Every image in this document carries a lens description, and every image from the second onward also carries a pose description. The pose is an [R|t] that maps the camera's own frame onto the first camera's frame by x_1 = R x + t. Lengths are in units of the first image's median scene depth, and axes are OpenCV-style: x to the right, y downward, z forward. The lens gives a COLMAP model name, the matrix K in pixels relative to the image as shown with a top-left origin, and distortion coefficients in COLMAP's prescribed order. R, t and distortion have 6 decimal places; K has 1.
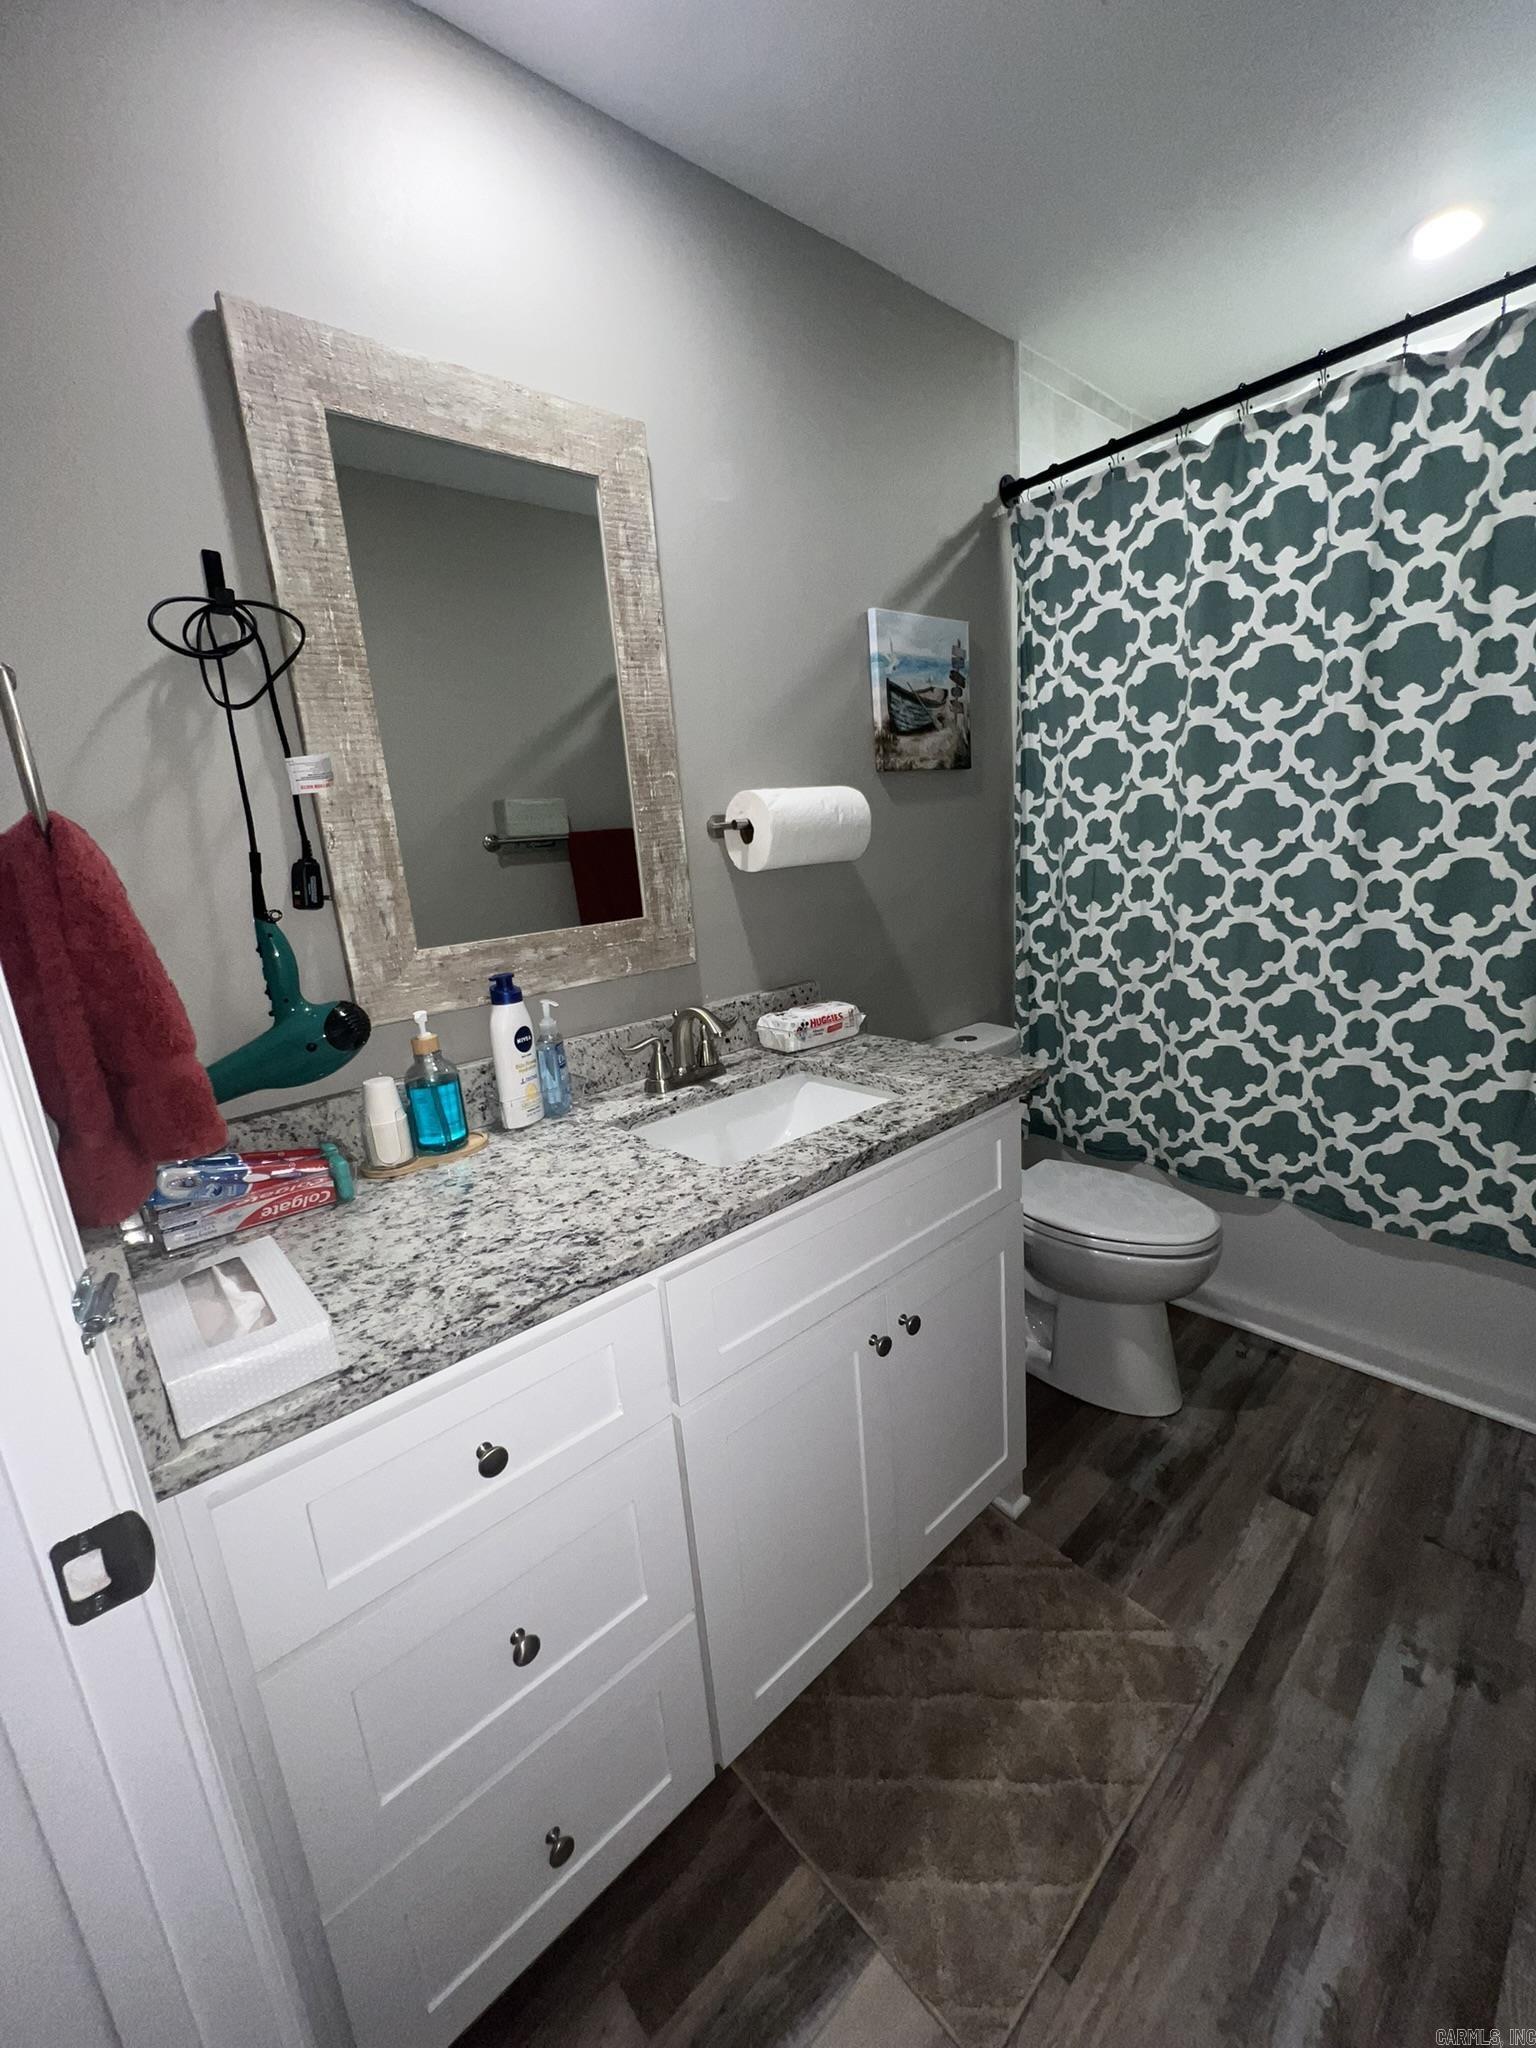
lens RADIAL K [[821.1, 0, 764.5], [0, 821.1, 1025.9], [0, 0, 1]] dist [-0.003551, 0.000470]
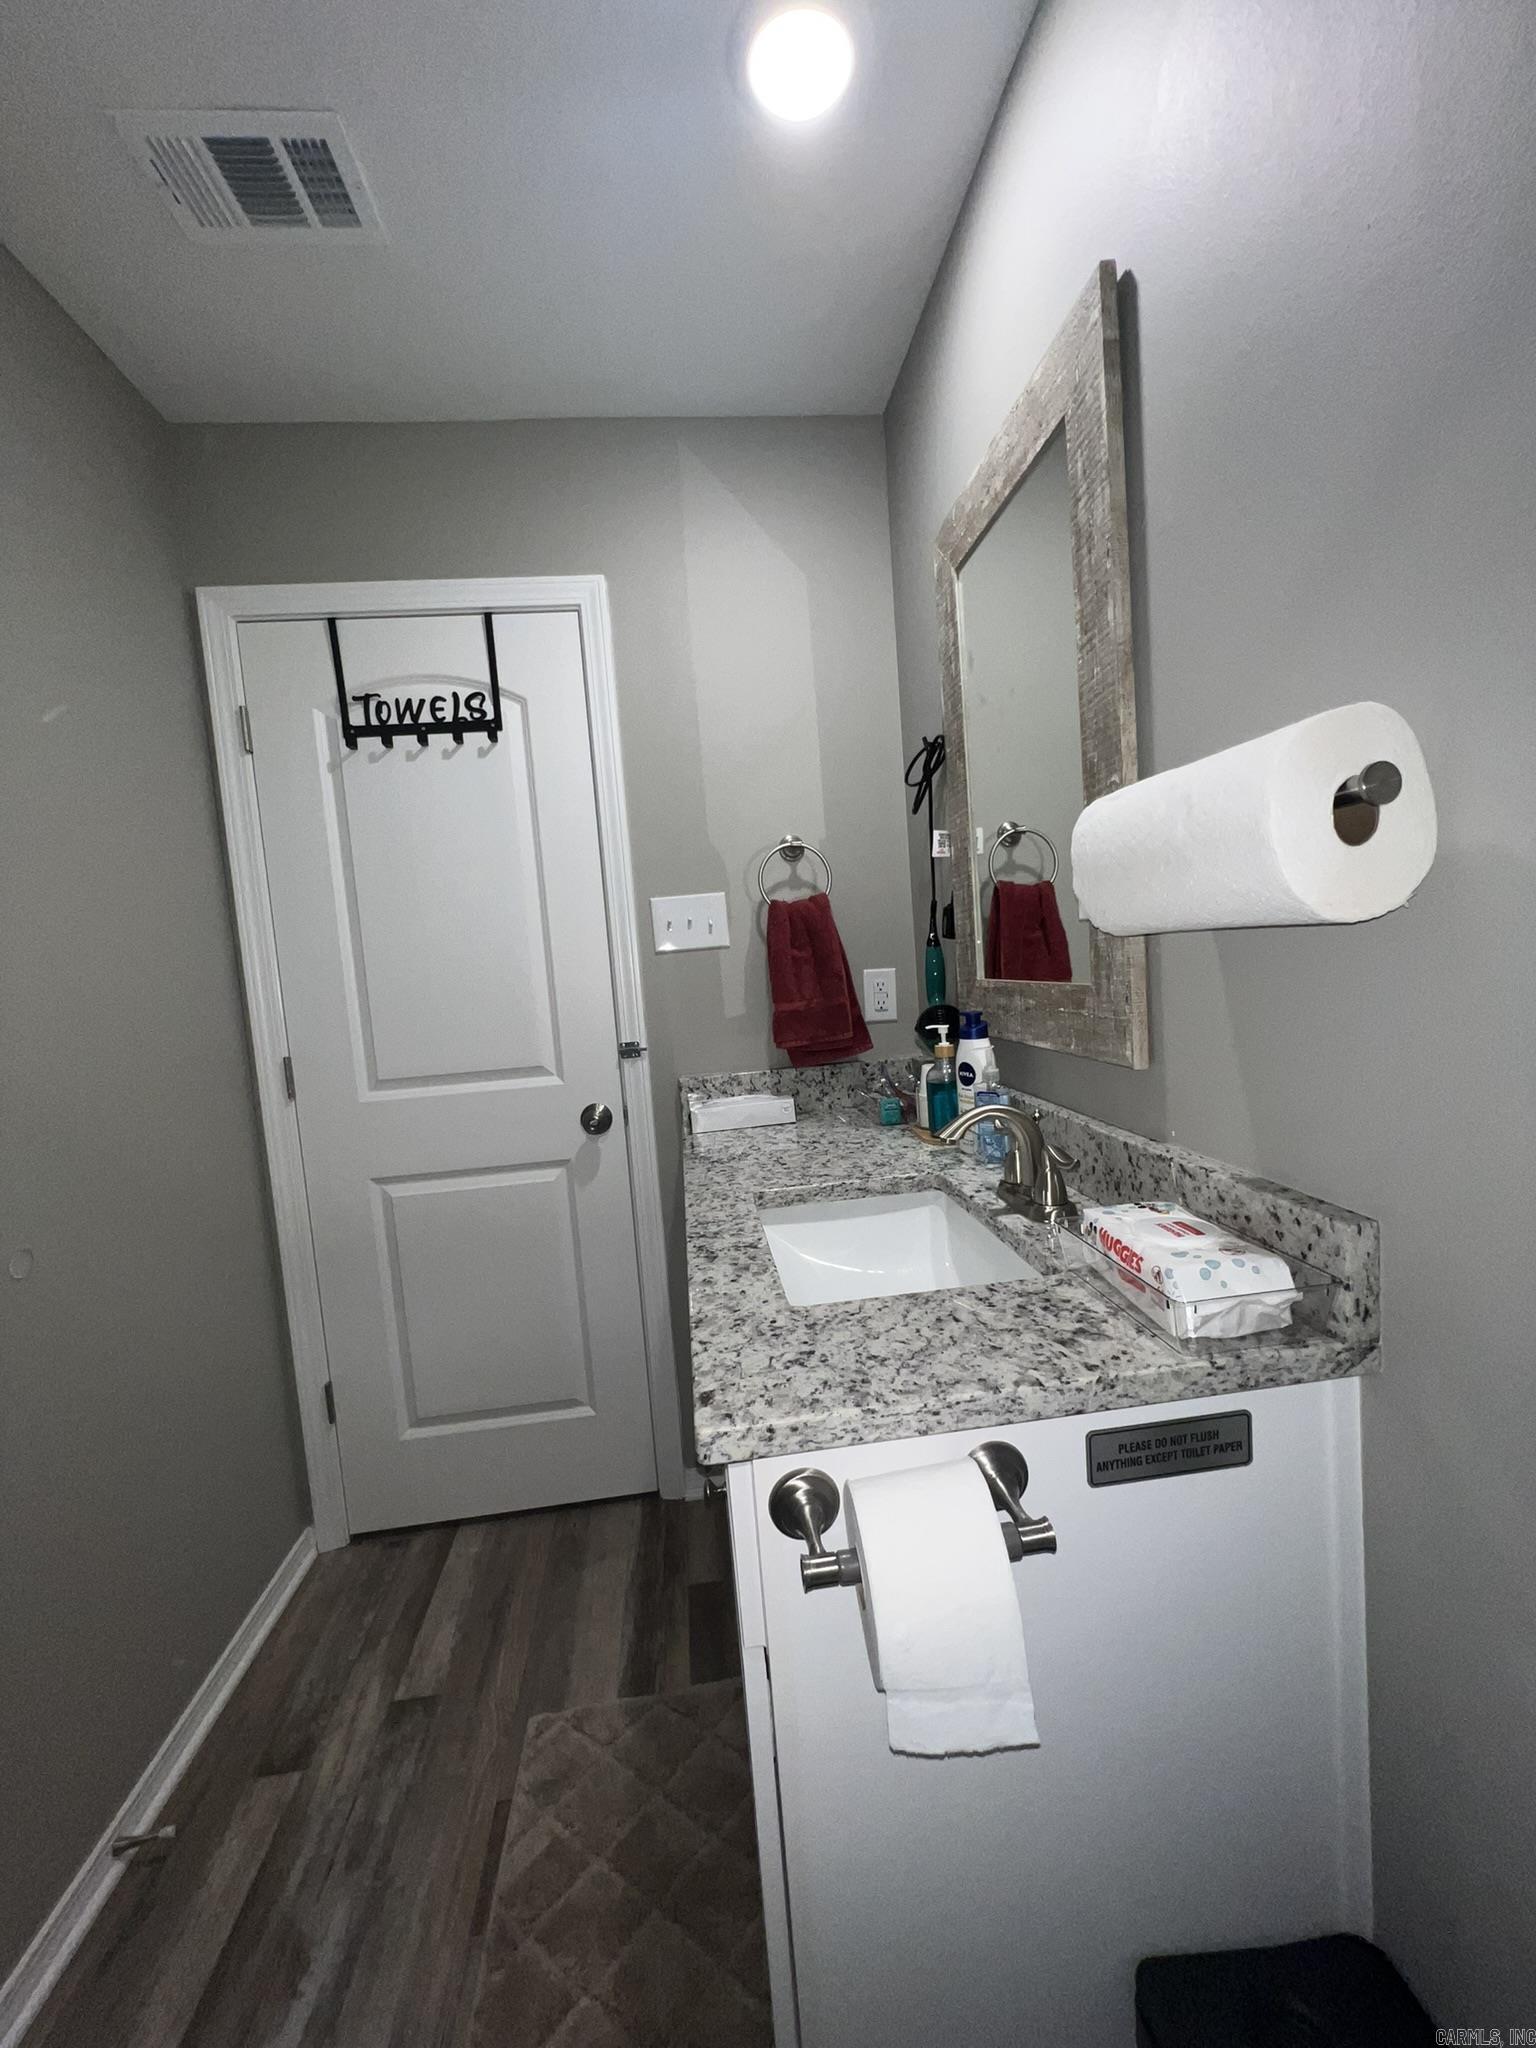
lens RADIAL K [[821.1, 0, 764.2], [0, 821.1, 1020.2], [0, 0, 1]] dist [-0.003551, 0.000470]
pose [[-0.567737, 0.186389, -0.801832, 0.492210], [-0.062327, 0.961502, 0.267636, -0.224943], [0.820847, 0.201923, -0.534263, 0.931340]]
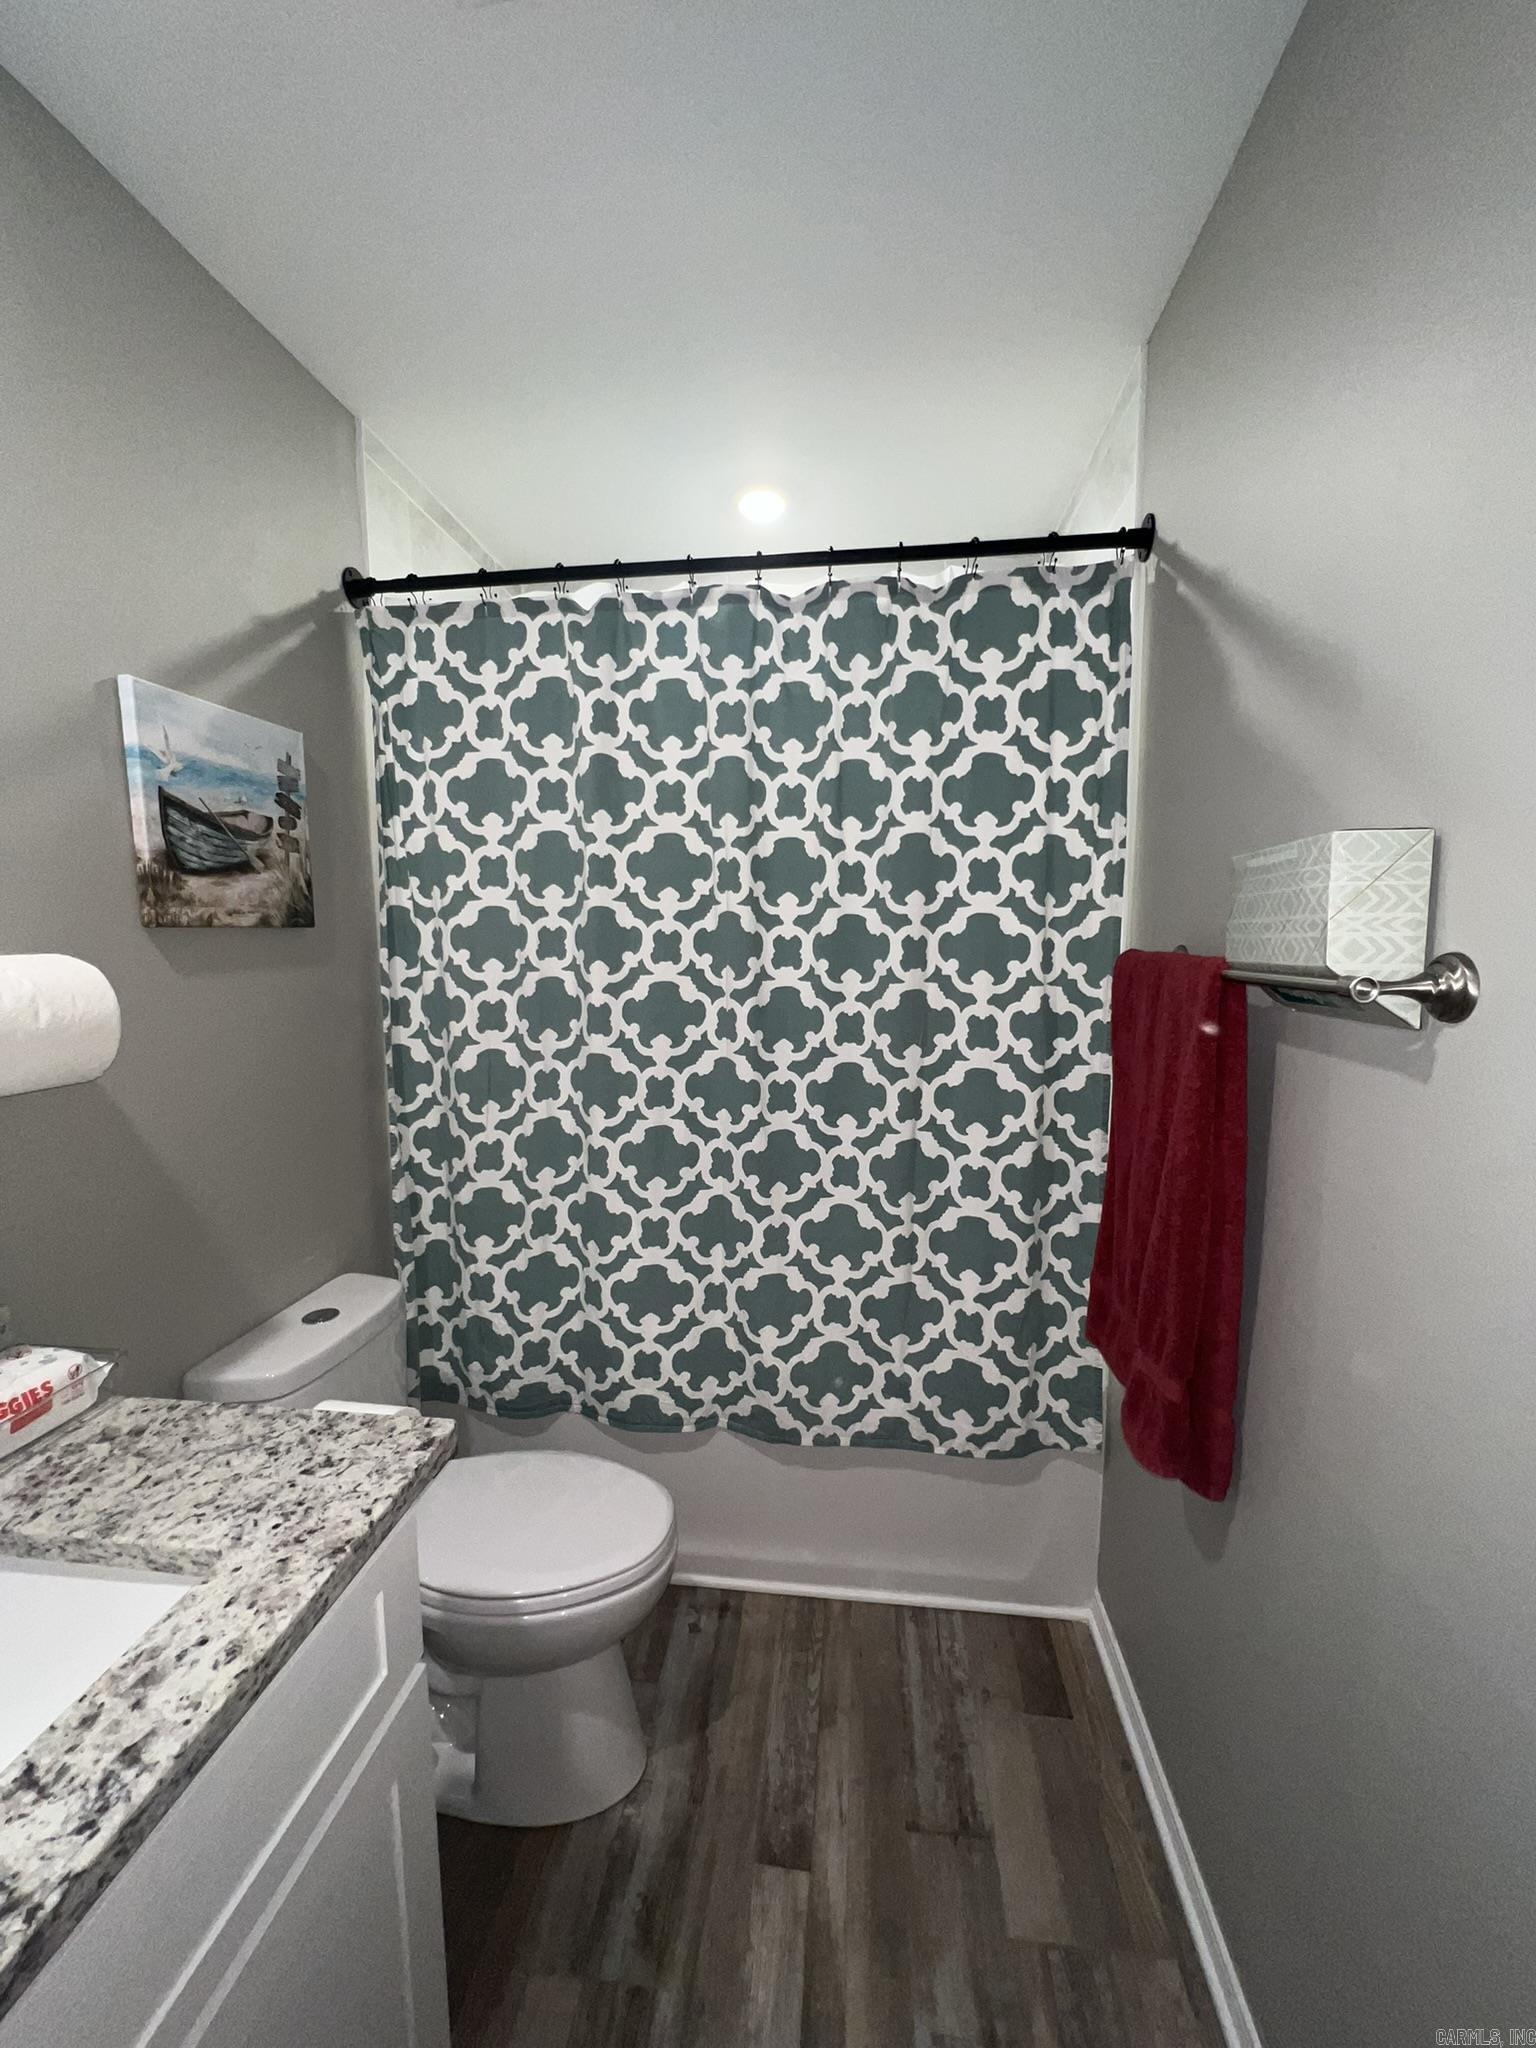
lens RADIAL K [[821.1, 0, 764.9], [0, 821.1, 1029.8], [0, 0, 1]] dist [-0.003551, 0.000470]
pose [[0.749058, -0.000789, 0.662504, 0.079857], [0.096558, 0.989451, -0.107994, -0.122807], [-0.655430, 0.144864, 0.741233, 0.248394]]
